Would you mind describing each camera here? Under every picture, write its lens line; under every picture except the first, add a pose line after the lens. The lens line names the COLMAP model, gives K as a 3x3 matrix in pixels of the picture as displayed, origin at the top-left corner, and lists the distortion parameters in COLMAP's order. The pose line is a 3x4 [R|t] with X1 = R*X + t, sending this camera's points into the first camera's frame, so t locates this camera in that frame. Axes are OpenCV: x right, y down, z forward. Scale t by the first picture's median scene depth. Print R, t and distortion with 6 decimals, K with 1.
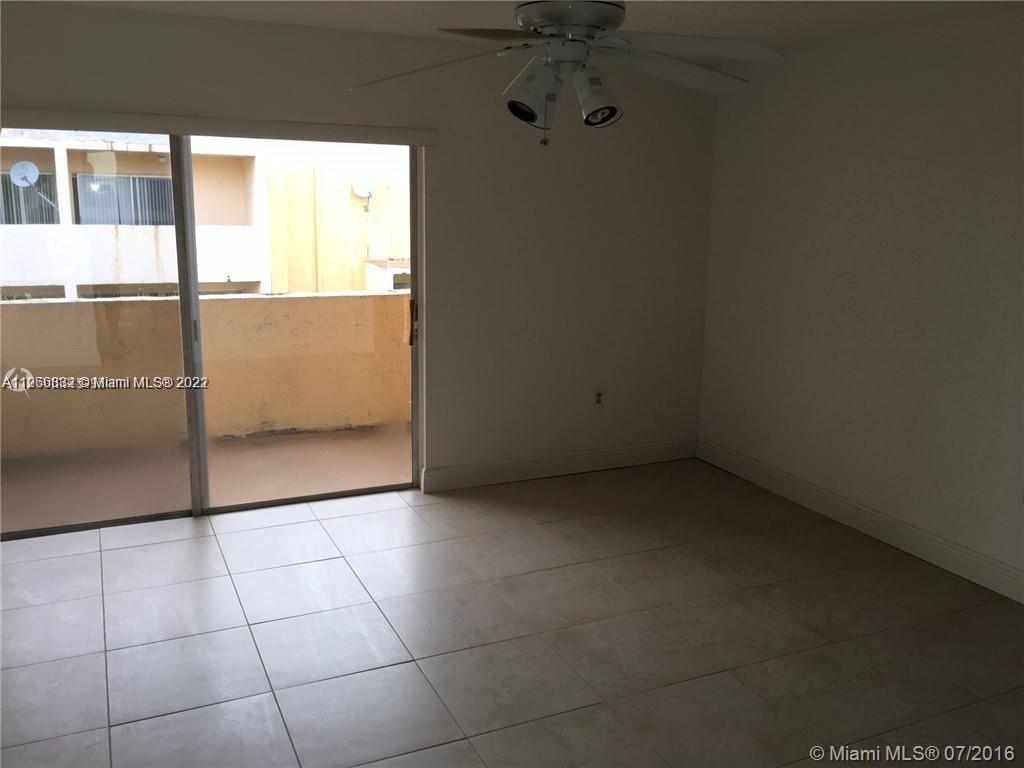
lens RADIAL K [[879.7, 0, 492.7], [0, 879.7, 388.5], [0, 0, 1]] dist [0.072239, -0.108591]
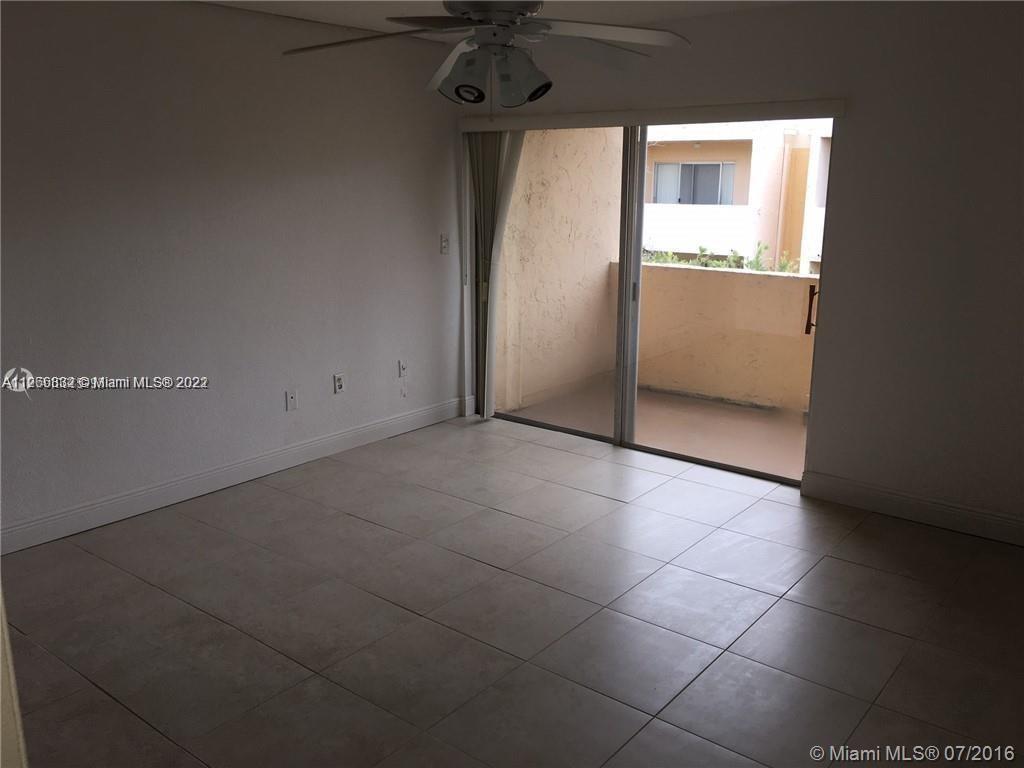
lens RADIAL K [[879.7, 0, 489.7], [0, 879.7, 380.7], [0, 0, 1]] dist [0.072239, -0.108591]
pose [[0.432382, 0.191591, -0.881101, 0.610533], [-0.189086, 0.974704, 0.119154, -0.049662], [0.881642, 0.115084, 0.457672, 0.285096]]
